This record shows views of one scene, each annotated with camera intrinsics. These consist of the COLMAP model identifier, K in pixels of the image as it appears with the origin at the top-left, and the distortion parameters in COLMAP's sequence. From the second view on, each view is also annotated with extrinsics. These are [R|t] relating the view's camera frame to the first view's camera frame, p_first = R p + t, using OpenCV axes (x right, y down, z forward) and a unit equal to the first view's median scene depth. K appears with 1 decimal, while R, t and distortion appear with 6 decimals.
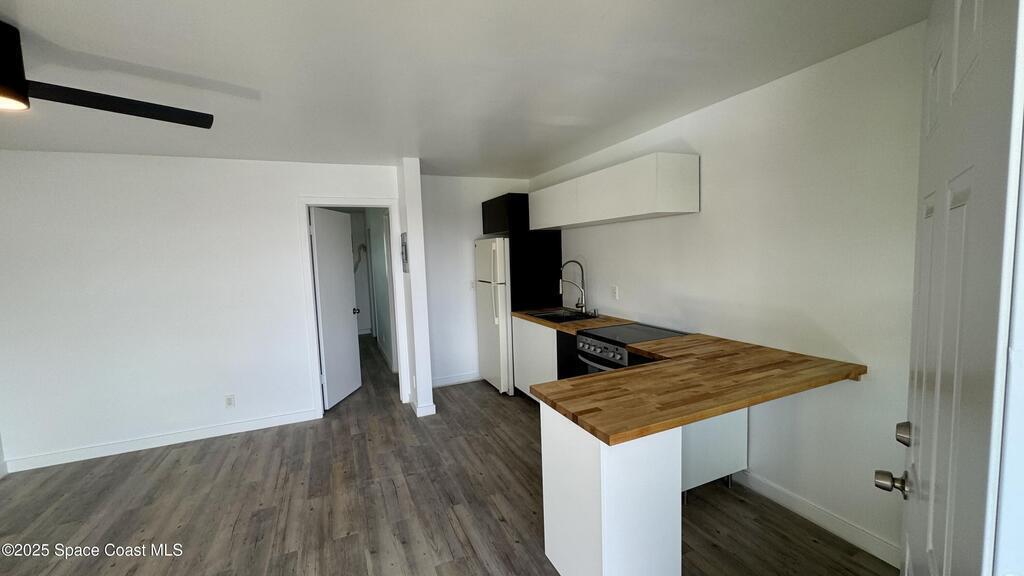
lens RADIAL K [[407.4, 0, 511.4], [0, 407.4, 289.1], [0, 0, 1]] dist [-0.002513, 0.000365]
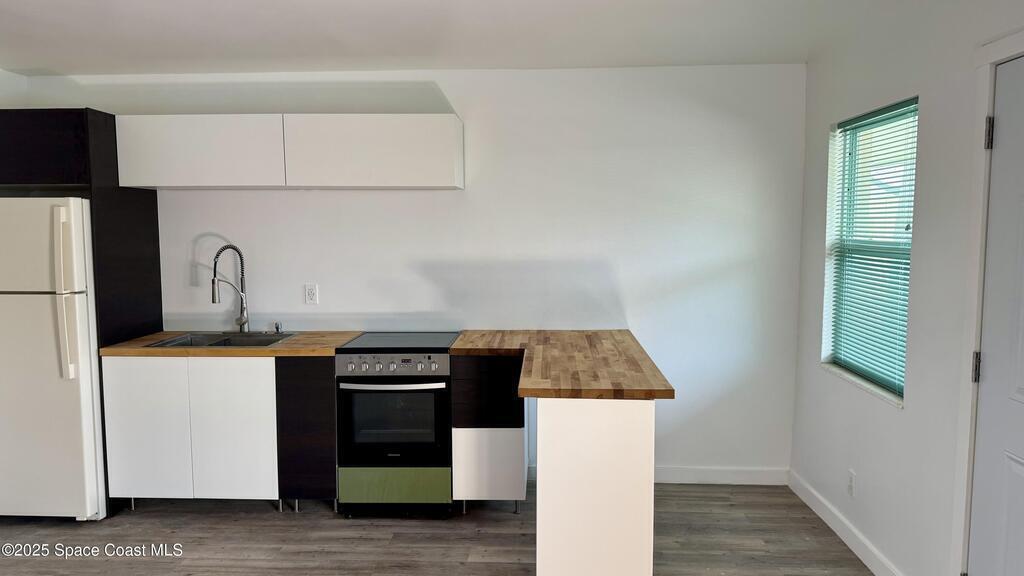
lens RADIAL K [[715.9, 0, 512.9], [0, 715.9, 290.5], [0, 0, 1]] dist [0.082906, -0.125055]
pose [[0.449076, -0.043624, 0.892428, -0.759748], [0.067926, 0.997584, 0.014583, 0.009523], [-0.890908, 0.054070, 0.450954, 0.206057]]
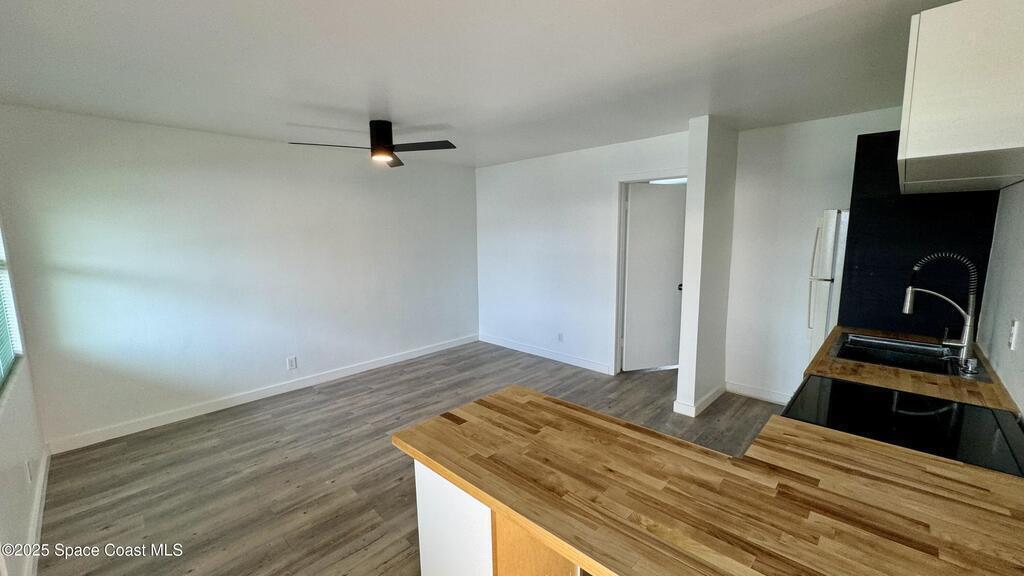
lens RADIAL K [[407.4, 0, 511.4], [0, 407.4, 289.1], [0, 0, 1]] dist [-0.002513, 0.000365]
pose [[0.382057, 0.161722, -0.909878, 0.514289], [-0.085329, 0.986536, 0.139518, -0.063432], [0.920191, 0.024335, 0.390713, 0.377141]]
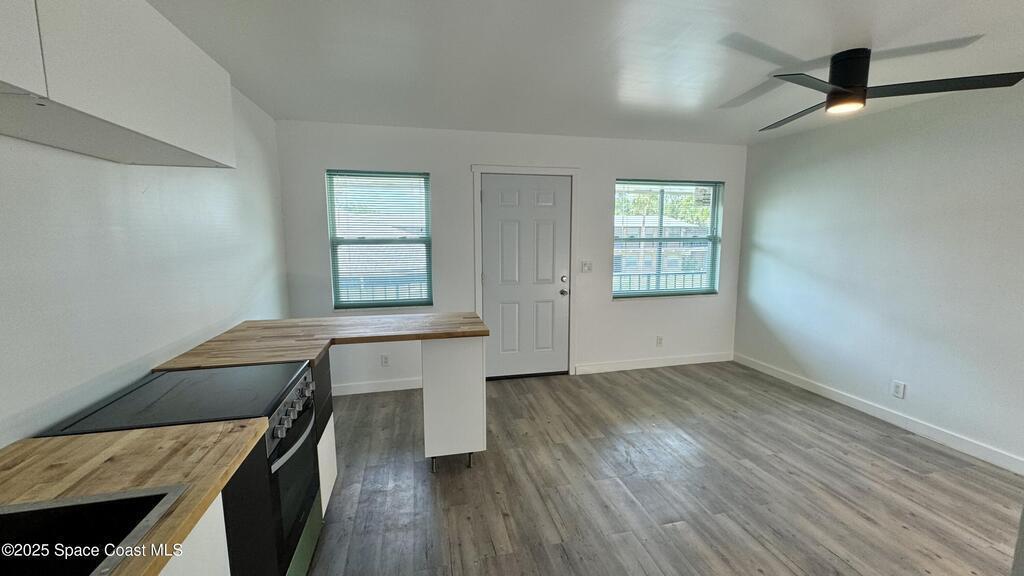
lens RADIAL K [[407.4, 0, 511.4], [0, 407.4, 289.1], [0, 0, 1]] dist [-0.002513, 0.000365]
pose [[-0.981639, 0.014807, 0.190175, -0.162100], [0.056151, 0.975240, 0.213904, -0.095835], [-0.182299, 0.220655, -0.958164, 1.323166]]
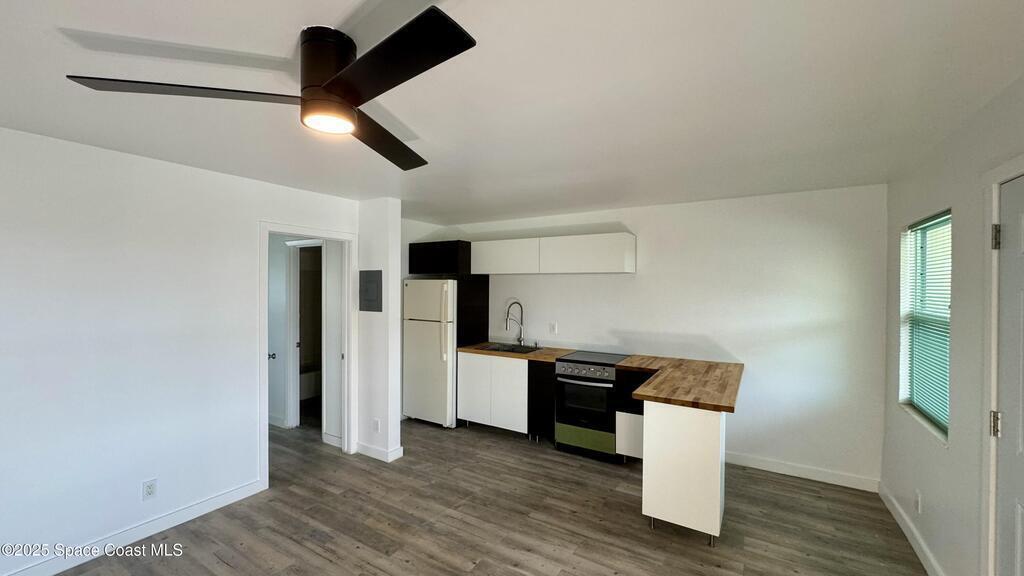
lens RADIAL K [[407.4, 0, 511.4], [0, 407.4, 289.1], [0, 0, 1]] dist [-0.002513, 0.000365]
pose [[0.823302, 0.037169, 0.566385, -0.681358], [0.015226, 0.996048, -0.087498, -0.004352], [-0.567399, 0.080661, 0.819483, 0.025106]]
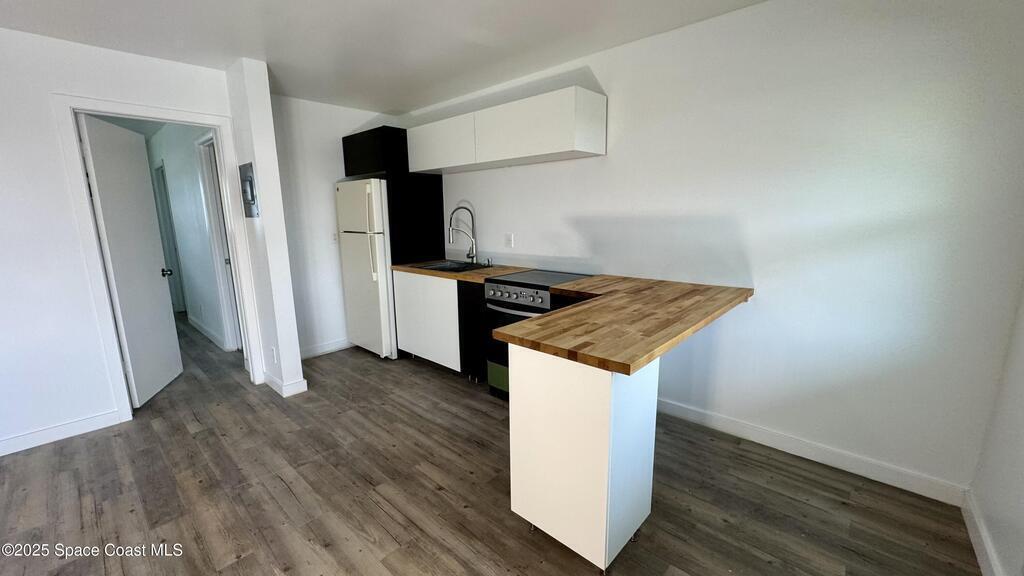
lens RADIAL K [[407.4, 0, 511.4], [0, 407.4, 289.1], [0, 0, 1]] dist [-0.002513, 0.000365]
pose [[0.916916, -0.051292, 0.395771, -0.155285], [0.017611, 0.995941, 0.088272, 0.045201], [-0.398692, -0.073968, 0.914097, 0.120671]]
